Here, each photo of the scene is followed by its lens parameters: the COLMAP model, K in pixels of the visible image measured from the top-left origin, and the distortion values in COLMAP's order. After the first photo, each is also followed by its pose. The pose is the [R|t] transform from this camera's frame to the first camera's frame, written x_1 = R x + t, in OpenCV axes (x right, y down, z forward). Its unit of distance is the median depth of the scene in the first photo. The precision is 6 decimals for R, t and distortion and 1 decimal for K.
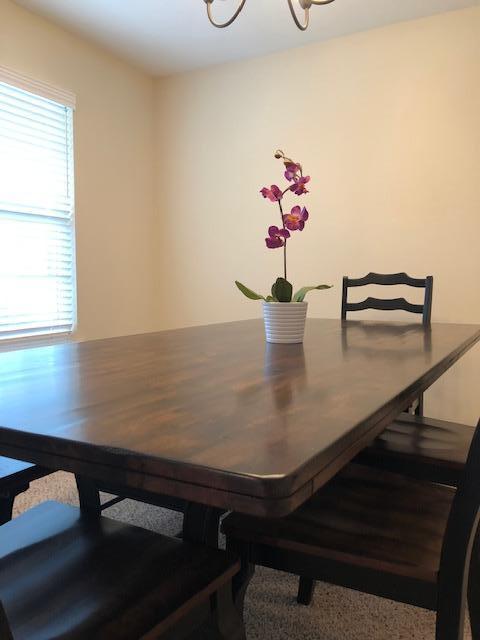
lens RADIAL K [[522.3, 0, 245.3], [0, 522.3, 322.6], [0, 0, 1]] dist [0.034644, -0.011529]
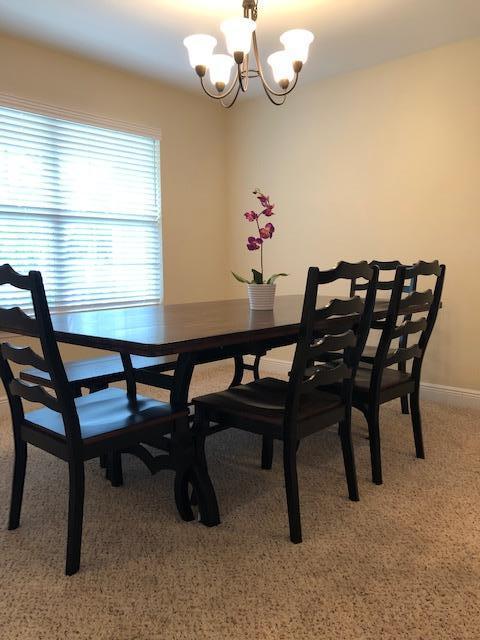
lens RADIAL K [[522.3, 0, 236.4], [0, 522.3, 319.3], [0, 0, 1]] dist [0.034644, -0.011529]
pose [[0.970469, 0.014893, -0.240764, 0.379808], [-0.005808, 0.999246, 0.038400, 0.005370], [0.241155, -0.035868, 0.969824, -0.540378]]
